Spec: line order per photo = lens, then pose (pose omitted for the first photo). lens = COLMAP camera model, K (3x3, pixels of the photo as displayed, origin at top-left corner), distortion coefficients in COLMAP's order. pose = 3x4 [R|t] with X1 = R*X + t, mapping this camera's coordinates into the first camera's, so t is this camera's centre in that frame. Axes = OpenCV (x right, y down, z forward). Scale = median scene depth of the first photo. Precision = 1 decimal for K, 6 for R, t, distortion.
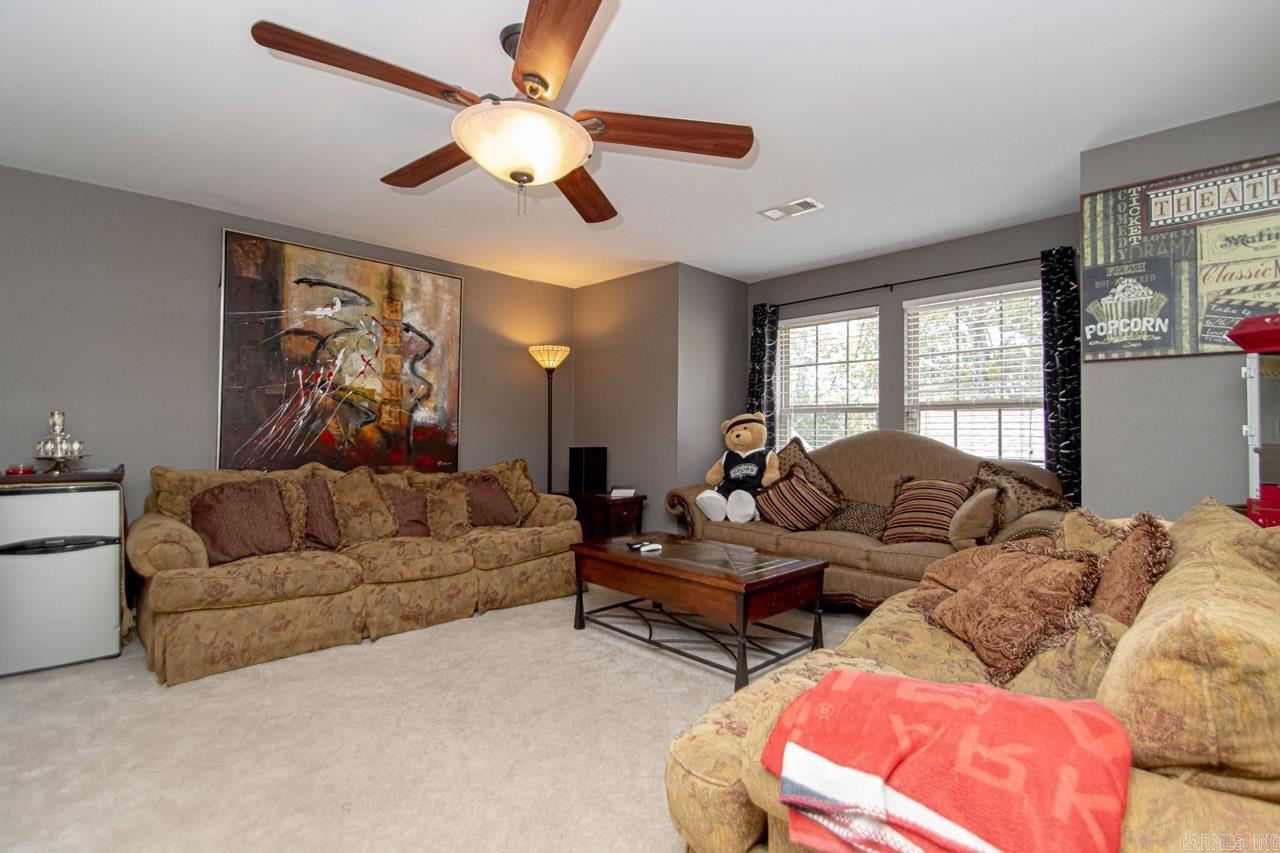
lens RADIAL K [[599.4, 0, 644.8], [0, 599.4, 428.0], [0, 0, 1]] dist [0.021122, -0.019667]
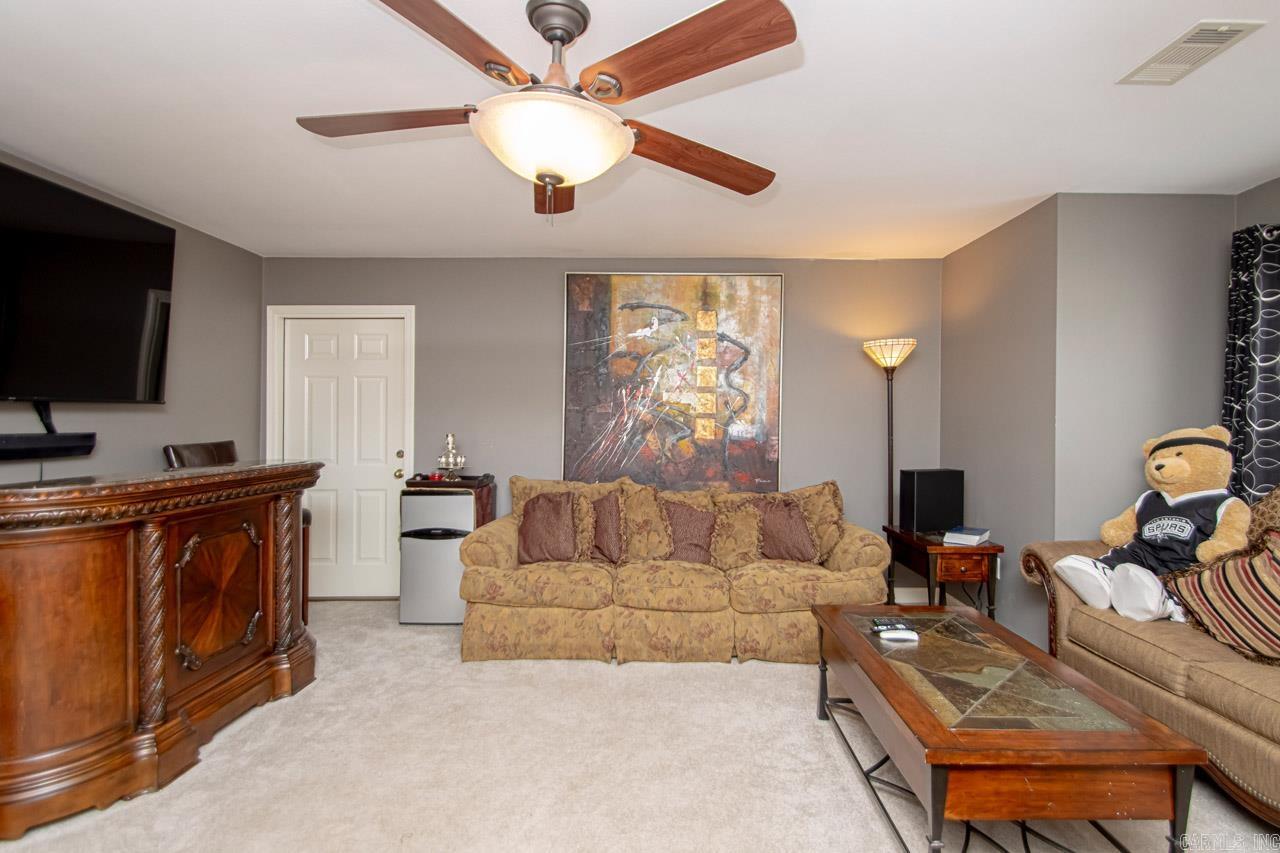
lens RADIAL K [[623.8, 0, 644.6], [0, 623.8, 423.5], [0, 0, 1]] dist [-0.002673, -0.000950]
pose [[0.709101, -0.004105, -0.705095, 0.247734], [0.008366, 0.999962, 0.002592, -0.038150], [0.705057, -0.007737, 0.709108, 0.236914]]
